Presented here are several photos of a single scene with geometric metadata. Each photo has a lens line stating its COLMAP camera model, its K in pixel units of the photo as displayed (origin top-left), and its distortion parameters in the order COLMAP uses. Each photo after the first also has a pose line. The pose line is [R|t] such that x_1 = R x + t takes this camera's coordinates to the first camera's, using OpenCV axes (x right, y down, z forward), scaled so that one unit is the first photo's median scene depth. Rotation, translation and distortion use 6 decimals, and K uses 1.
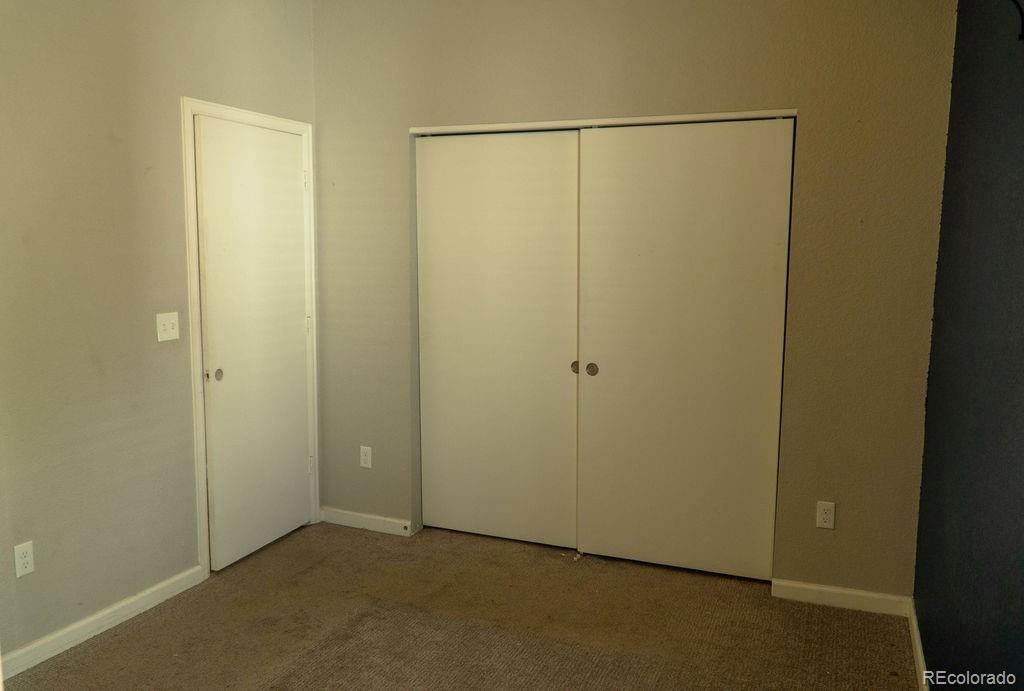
lens RADIAL K [[811.1, 0, 519.6], [0, 811.1, 306.8], [0, 0, 1]] dist [-0.007819, -0.011978]
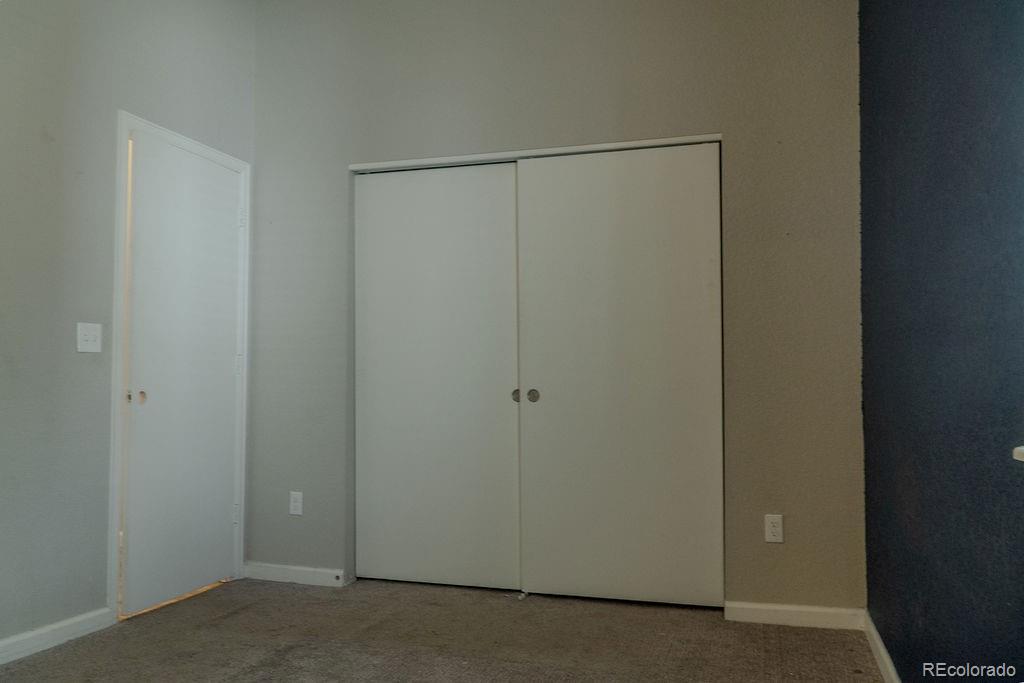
lens RADIAL K [[797.5, 0, 517.6], [0, 797.5, 338.4], [0, 0, 1]] dist [-0.004806, -0.020424]
pose [[0.995789, -0.004099, 0.091580, -0.019437], [0.018895, 0.986726, -0.161293, 0.174358], [-0.089703, 0.162344, 0.982648, 0.037824]]
